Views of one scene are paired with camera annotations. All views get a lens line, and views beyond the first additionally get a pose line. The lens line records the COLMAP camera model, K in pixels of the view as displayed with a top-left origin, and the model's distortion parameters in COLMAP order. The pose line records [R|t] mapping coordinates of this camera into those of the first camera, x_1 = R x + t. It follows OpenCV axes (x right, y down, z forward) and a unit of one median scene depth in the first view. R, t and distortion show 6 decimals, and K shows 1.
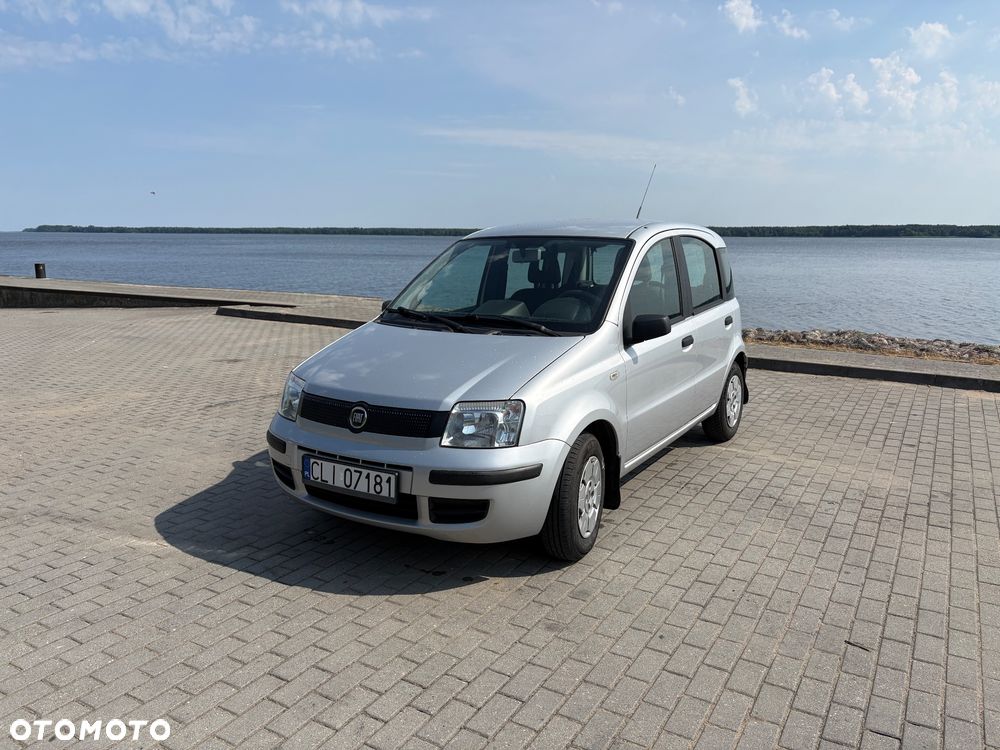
lens RADIAL K [[762.8, 0, 494.7], [0, 762.8, 363.5], [0, 0, 1]] dist [0.026570, -0.015043]
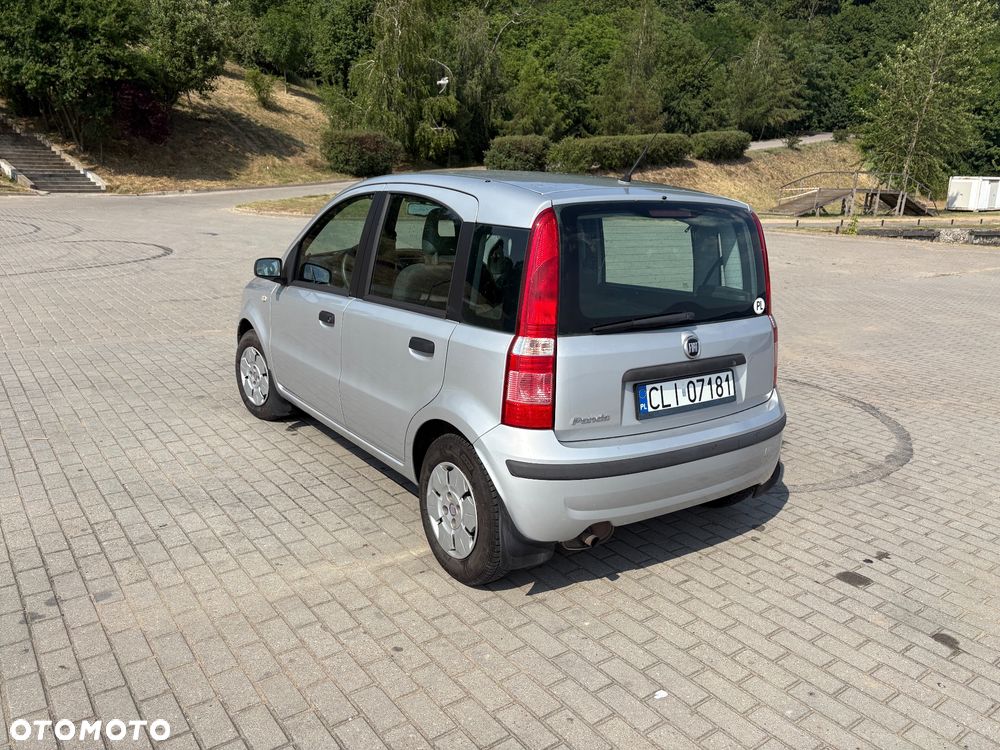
lens RADIAL K [[758.4, 0, 502.0], [0, 758.4, 377.5], [0, 0, 1]] dist [0.025387, -0.007374]
pose [[-0.381969, 0.221580, -0.897219, 1.259079], [-0.183540, 0.933306, 0.308630, -0.348008], [0.905767, 0.282562, -0.315825, 1.956010]]
